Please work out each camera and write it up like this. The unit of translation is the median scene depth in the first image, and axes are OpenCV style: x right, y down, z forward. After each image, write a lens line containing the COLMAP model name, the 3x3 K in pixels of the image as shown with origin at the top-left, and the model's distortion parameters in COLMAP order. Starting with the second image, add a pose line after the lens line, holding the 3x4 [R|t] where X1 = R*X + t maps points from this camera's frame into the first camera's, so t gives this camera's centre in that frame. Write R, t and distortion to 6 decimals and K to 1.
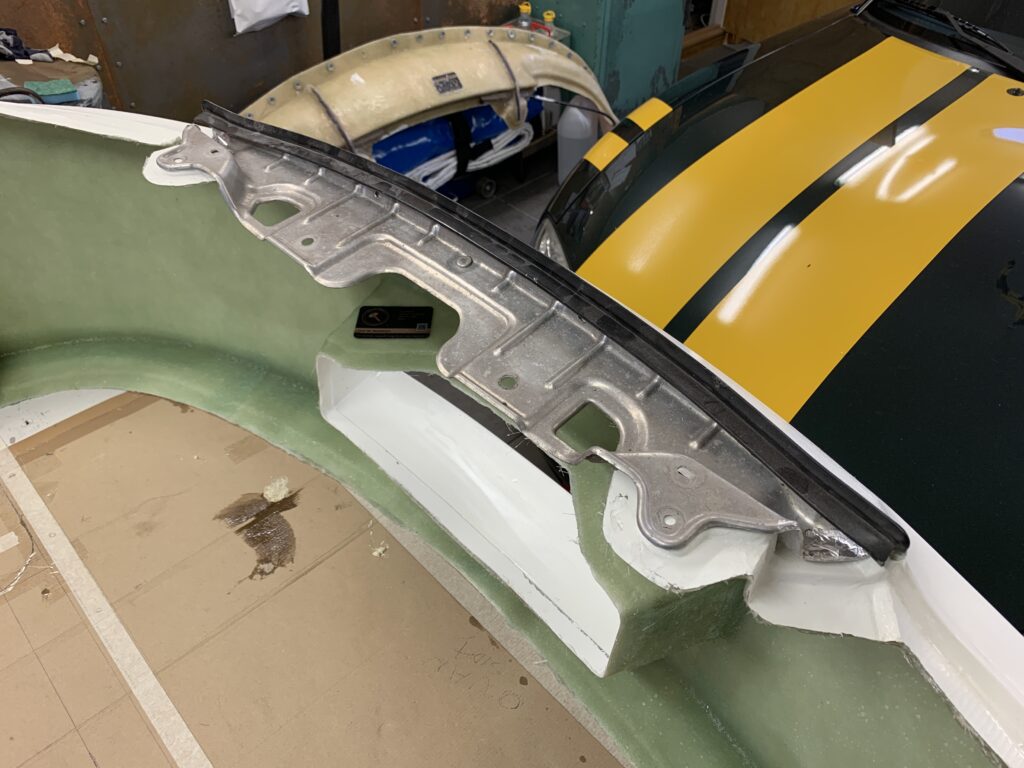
lens RADIAL K [[800.2, 0, 512.0], [0, 800.2, 384.0], [0, 0, 1]] dist [0.008303, -0.003644]
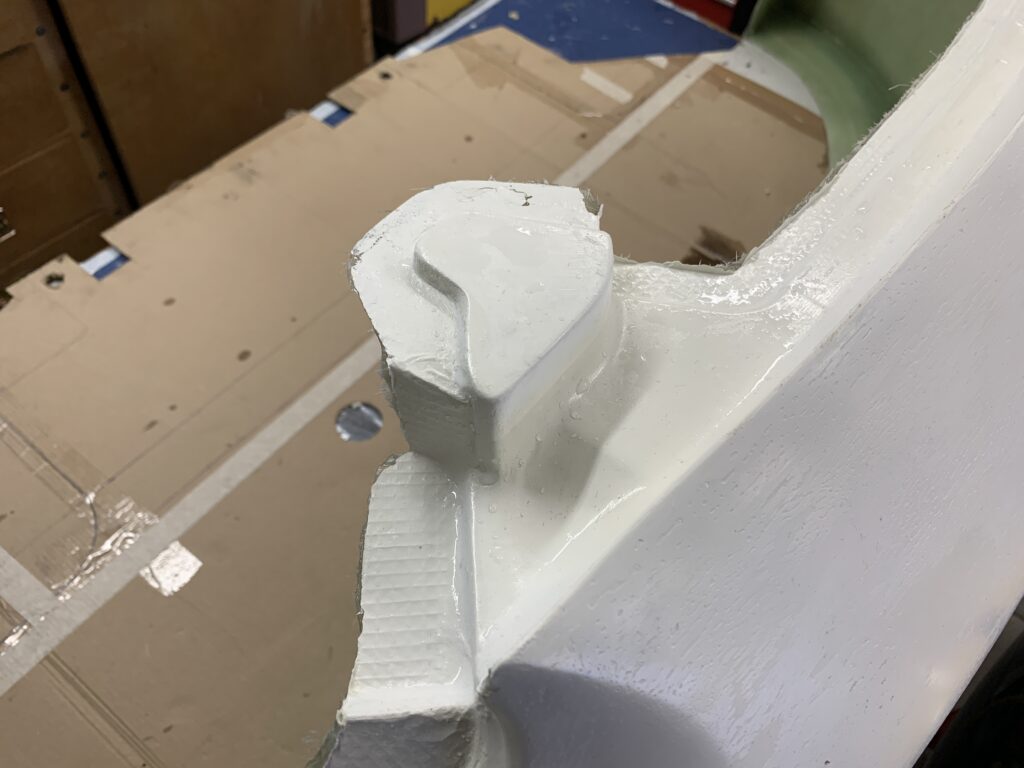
lens RADIAL K [[800.2, 0, 512.0], [0, 800.2, 384.0], [0, 0, 1]] dist [0.008303, -0.003644]
pose [[0.155521, 0.816559, -0.555918, 0.233378], [-0.741392, 0.468384, 0.480577, -0.027677], [0.652802, 0.337414, 0.678234, 0.265643]]
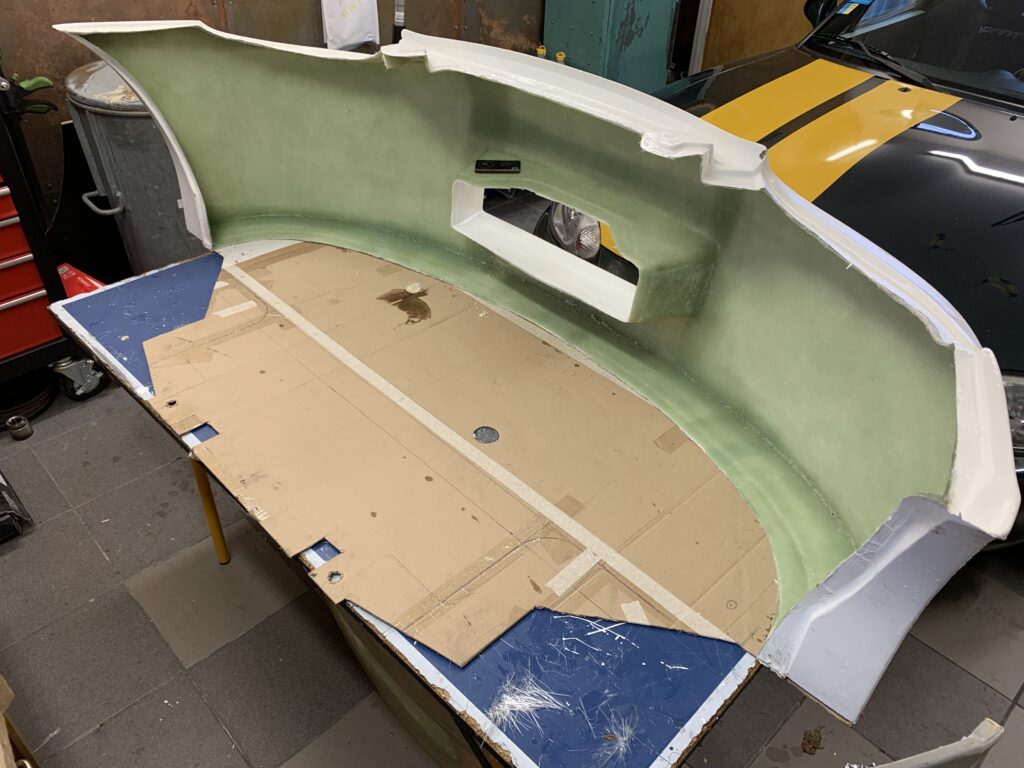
lens RADIAL K [[794.6, 0, 512.0], [0, 794.6, 384.0], [0, 0, 1]] dist [0.116146, -0.182779]
pose [[0.999781, 0.009885, 0.018431, -0.118942], [-0.007955, 0.994754, -0.101989, 0.449912], [-0.019342, 0.101820, 0.994615, -0.512344]]
